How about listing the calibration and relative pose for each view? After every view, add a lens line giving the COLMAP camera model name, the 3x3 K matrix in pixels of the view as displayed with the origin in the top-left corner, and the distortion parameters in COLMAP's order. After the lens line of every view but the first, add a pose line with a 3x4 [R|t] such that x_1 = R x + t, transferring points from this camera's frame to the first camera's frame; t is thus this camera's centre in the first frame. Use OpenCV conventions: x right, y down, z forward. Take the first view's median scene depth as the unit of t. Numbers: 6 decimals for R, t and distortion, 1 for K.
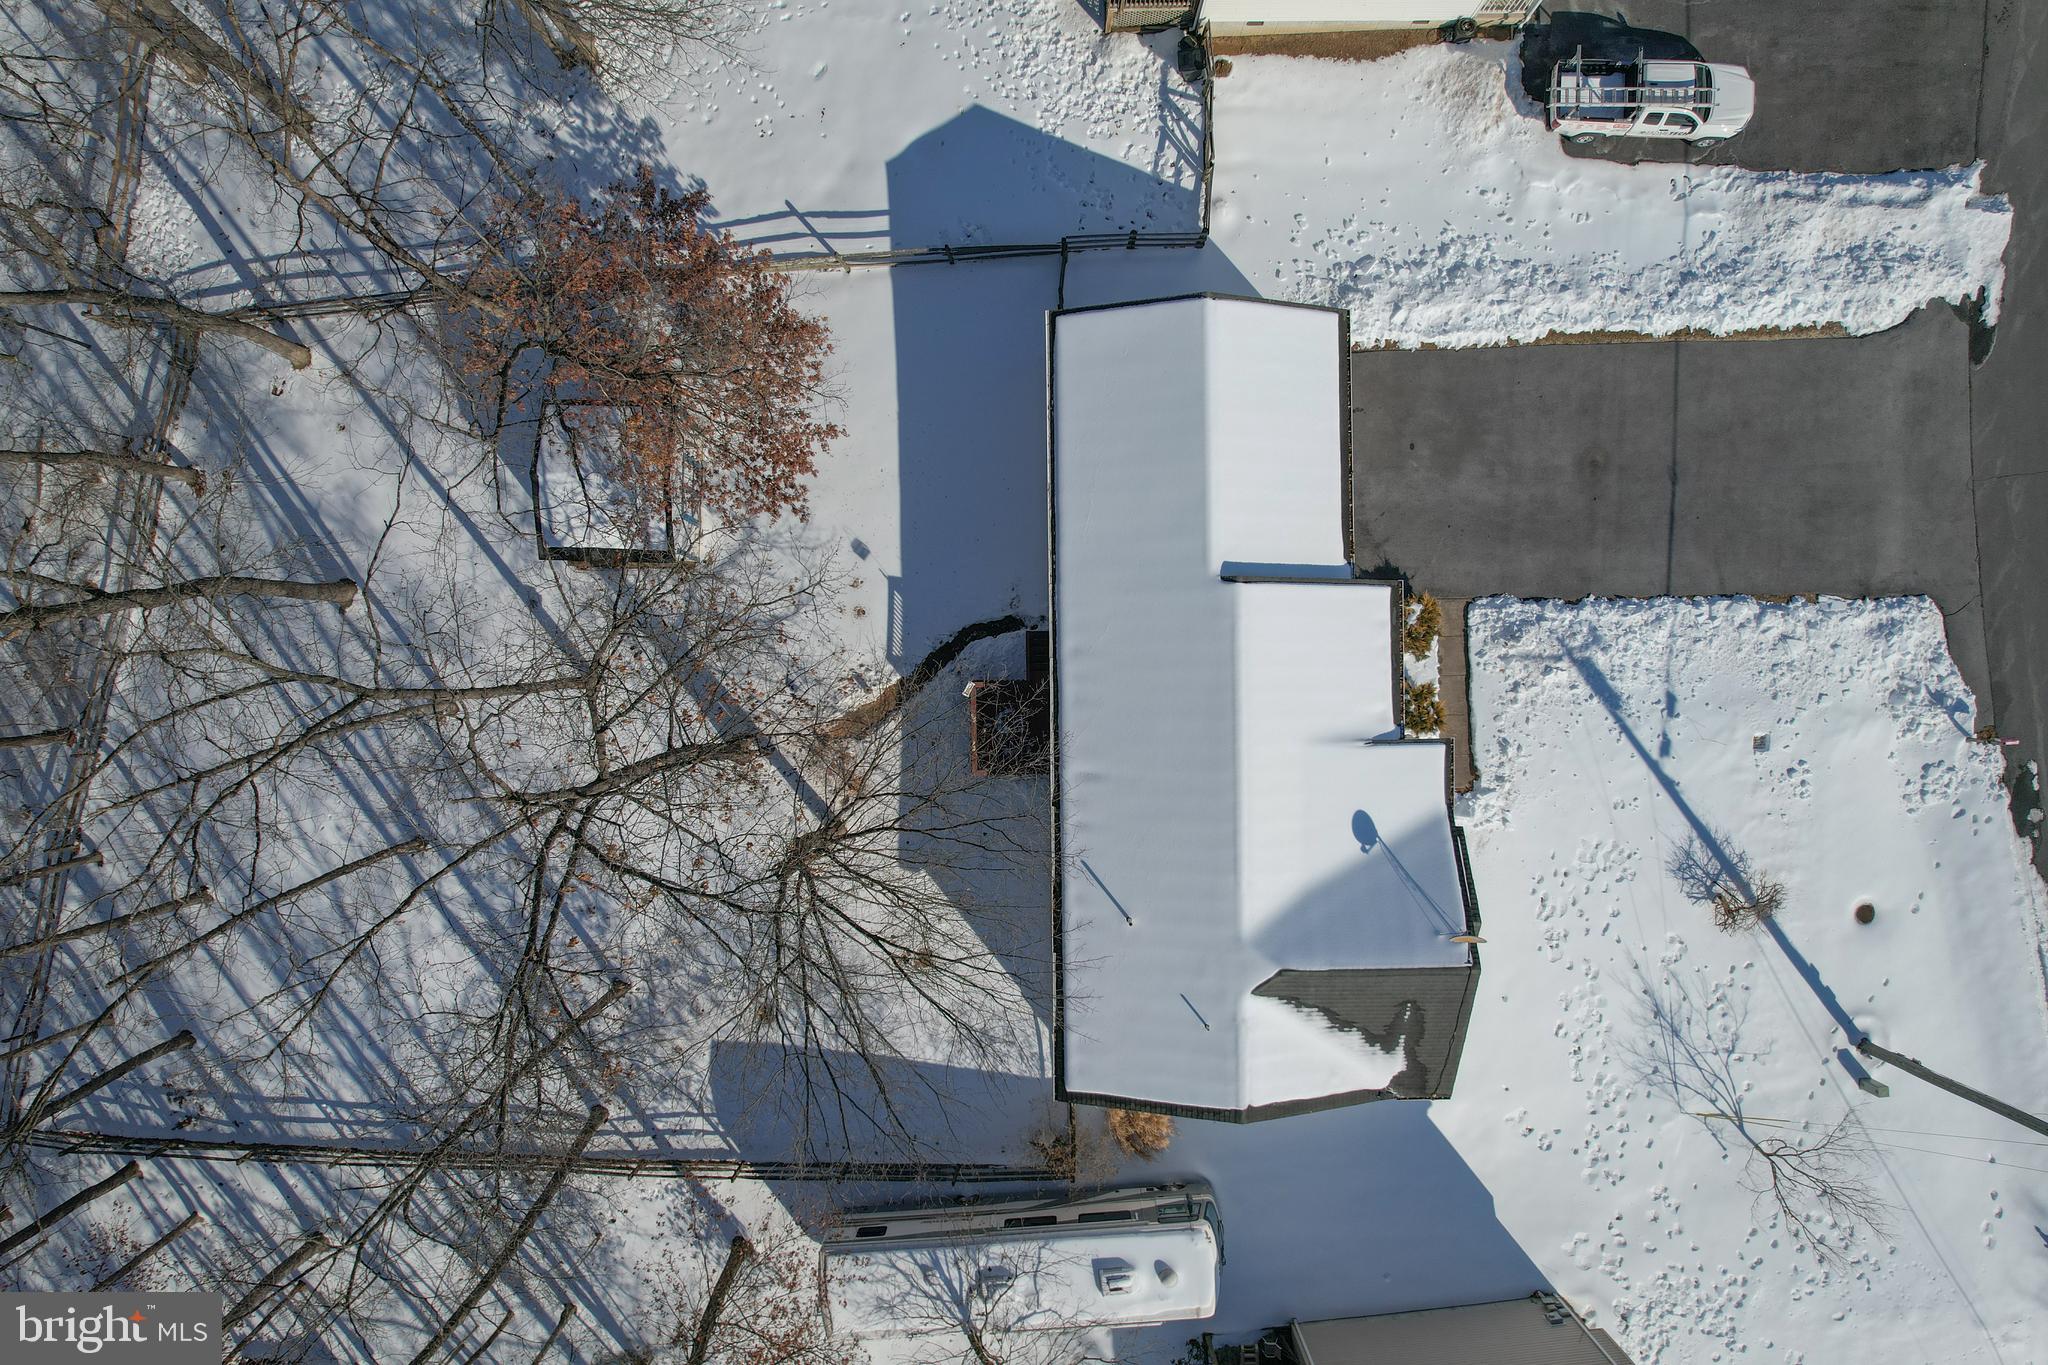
lens RADIAL K [[1331.2, 0, 1028.2], [0, 1331.2, 673.6], [0, 0, 1]] dist [-0.071519, 0.070668]
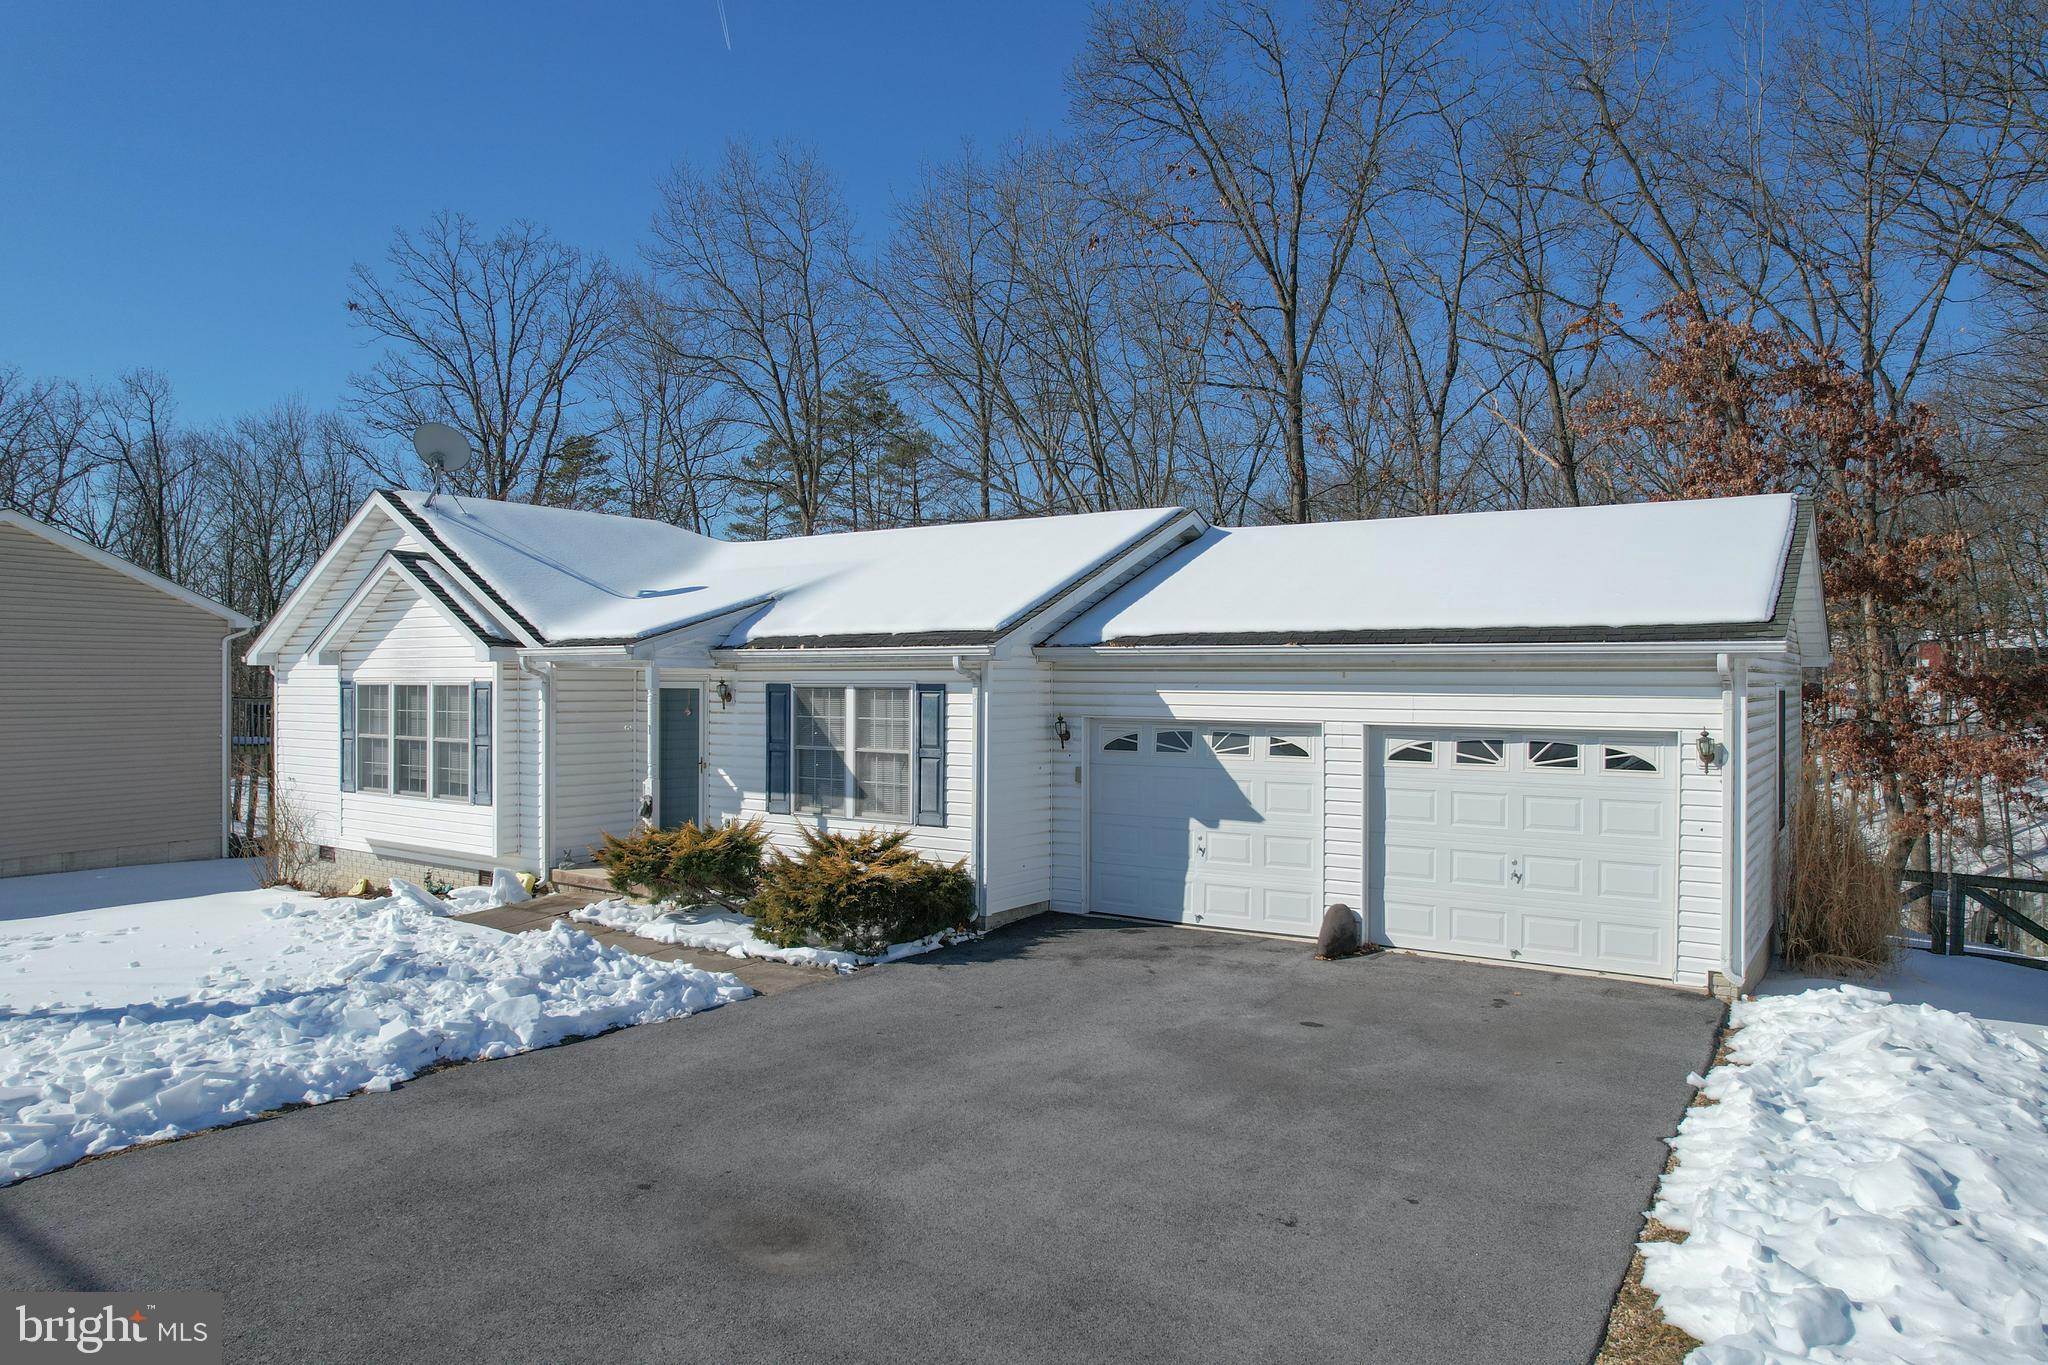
lens RADIAL K [[1331.2, 0, 1028.2], [0, 1331.2, 673.6], [0, 0, 1]] dist [-0.071519, 0.070668]
pose [[-0.571199, -0.014352, -0.820686, 0.551084], [-0.820806, 0.006332, 0.571172, -0.281124], [-0.003001, 0.999877, -0.015396, 0.931355]]
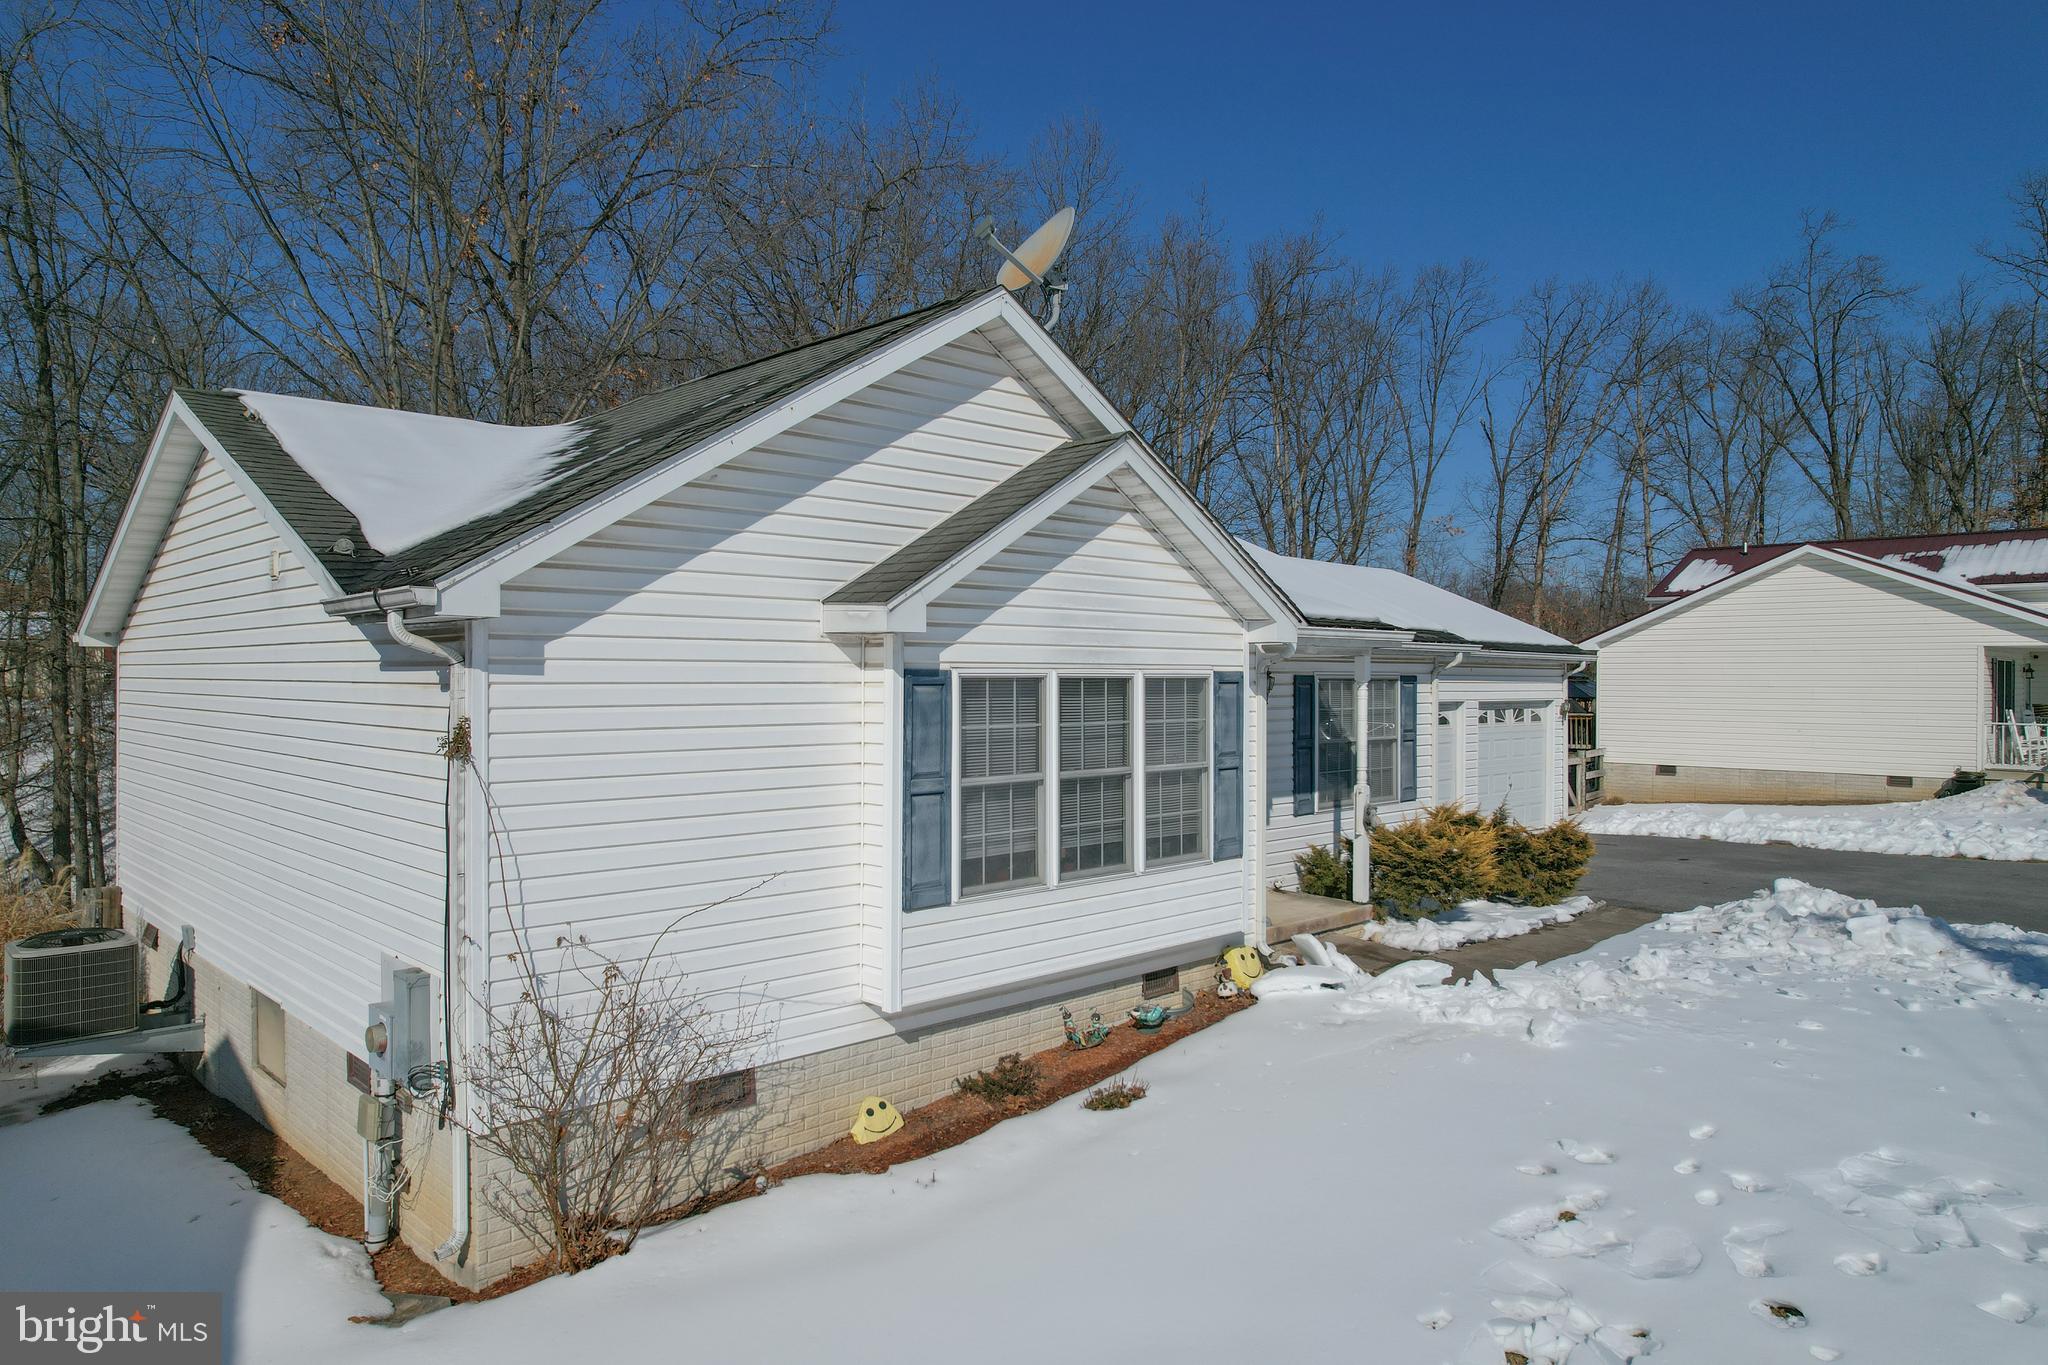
lens RADIAL K [[1331.2, 0, 1028.2], [0, 1331.2, 673.6], [0, 0, 1]] dist [-0.071519, 0.070668]
pose [[0.707878, -0.002617, -0.706329, 0.467751], [-0.706332, -0.000025, -0.707881, 0.362032], [0.001835, 0.999997, -0.001867, 0.928453]]
